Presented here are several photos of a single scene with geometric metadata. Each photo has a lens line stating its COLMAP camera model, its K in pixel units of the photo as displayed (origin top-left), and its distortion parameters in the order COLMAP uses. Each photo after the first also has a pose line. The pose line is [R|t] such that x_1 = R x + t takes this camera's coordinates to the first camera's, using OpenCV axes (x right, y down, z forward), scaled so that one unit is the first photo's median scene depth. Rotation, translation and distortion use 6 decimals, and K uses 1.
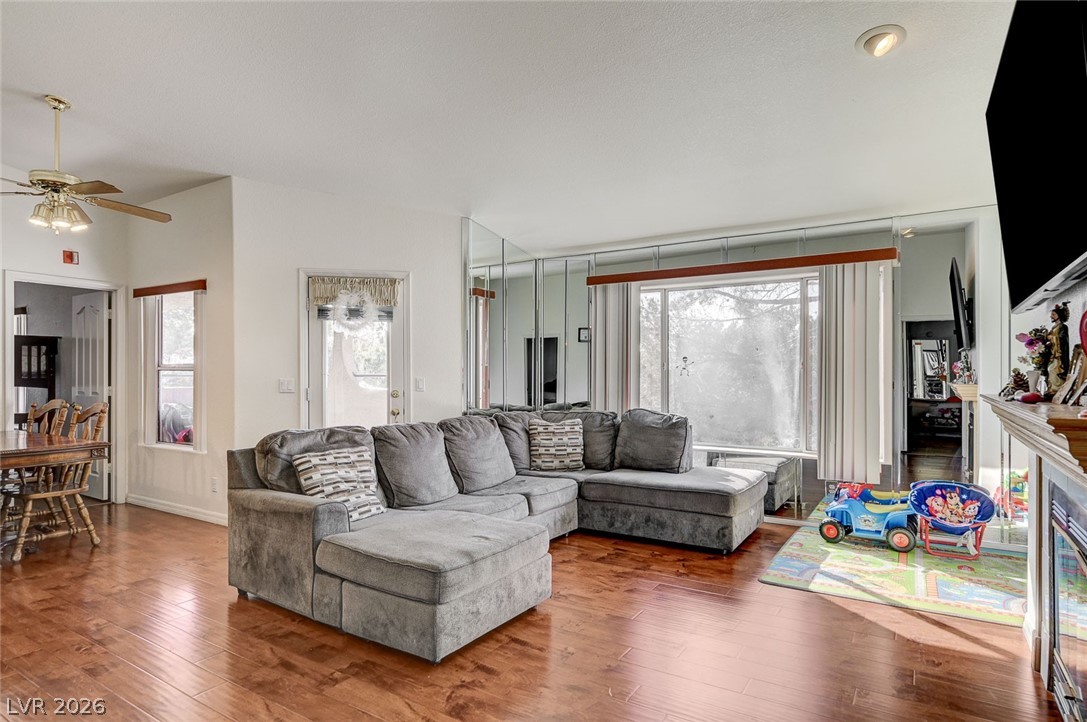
lens RADIAL K [[590.5, 0, 545.3], [0, 590.5, 378.1], [0, 0, 1]] dist [0.000468, 0.000338]
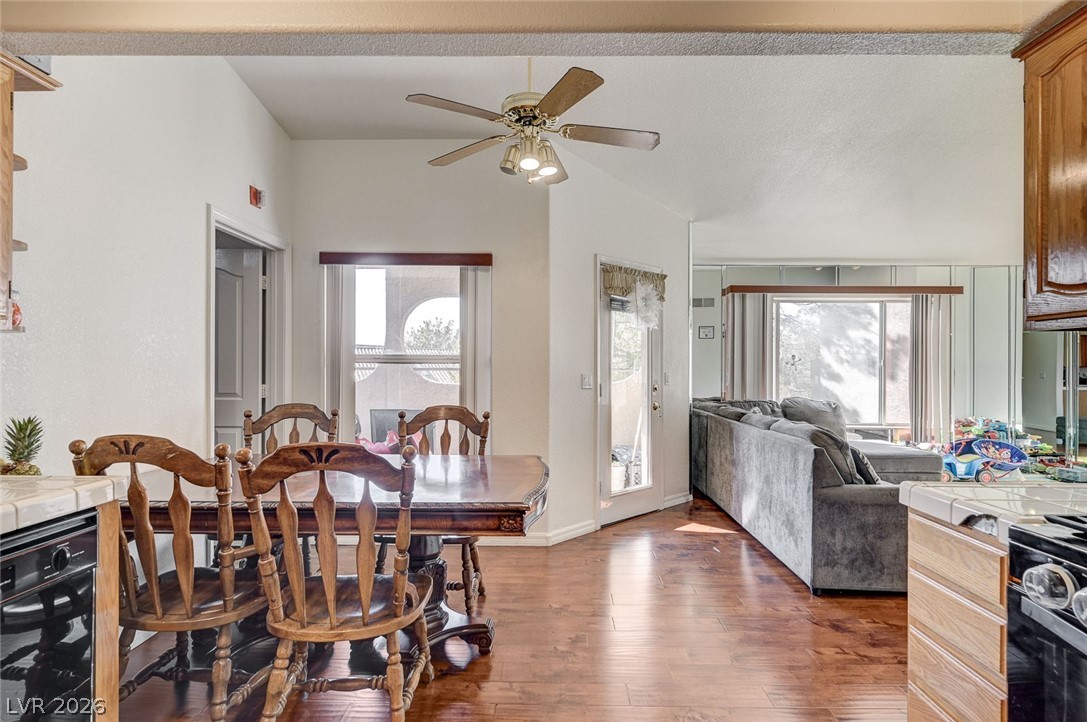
lens RADIAL K [[546.8, 0, 544.4], [0, 546.8, 372.0], [0, 0, 1]] dist [-0.000171, 0.000335]
pose [[0.855704, -0.000701, 0.517466, -1.104351], [-0.001289, 0.999993, 0.003485, -0.005370], [-0.517465, -0.003649, 0.855697, 0.368829]]
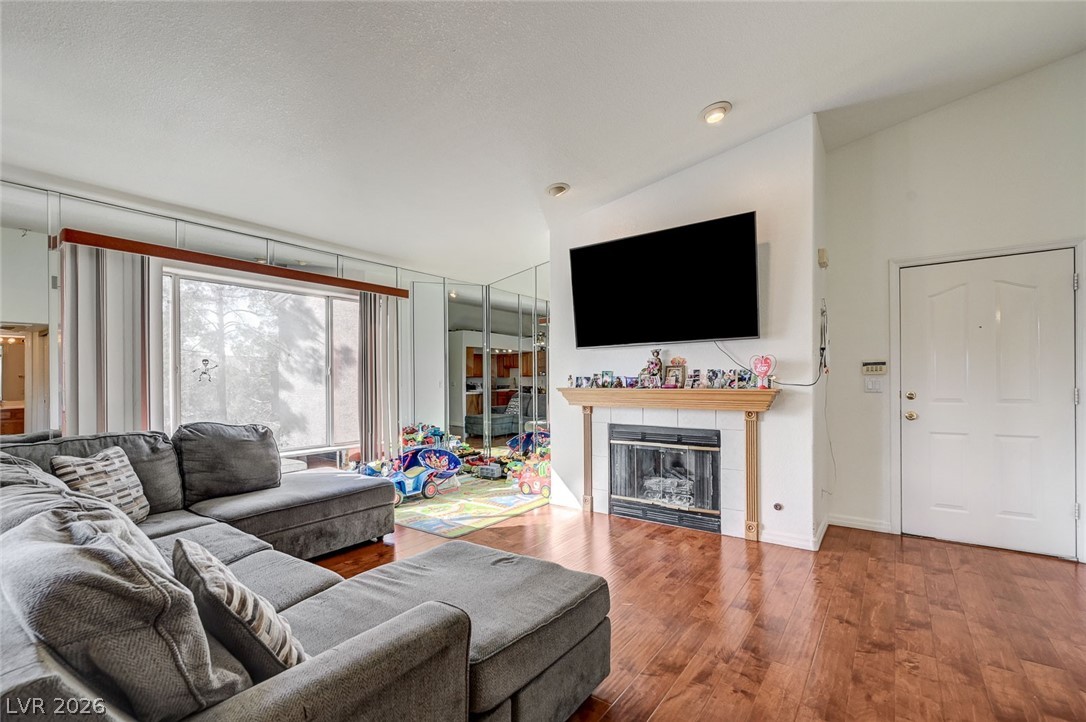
lens RADIAL K [[473.1, 0, 549.5], [0, 473.1, 378.2], [0, 0, 1]] dist [0.001087, -0.000055]
pose [[0.059850, 0.001315, 0.998207, -0.564324], [0.010512, 0.999943, -0.001947, -0.002749], [-0.998152, 0.010610, 0.059833, 0.614513]]
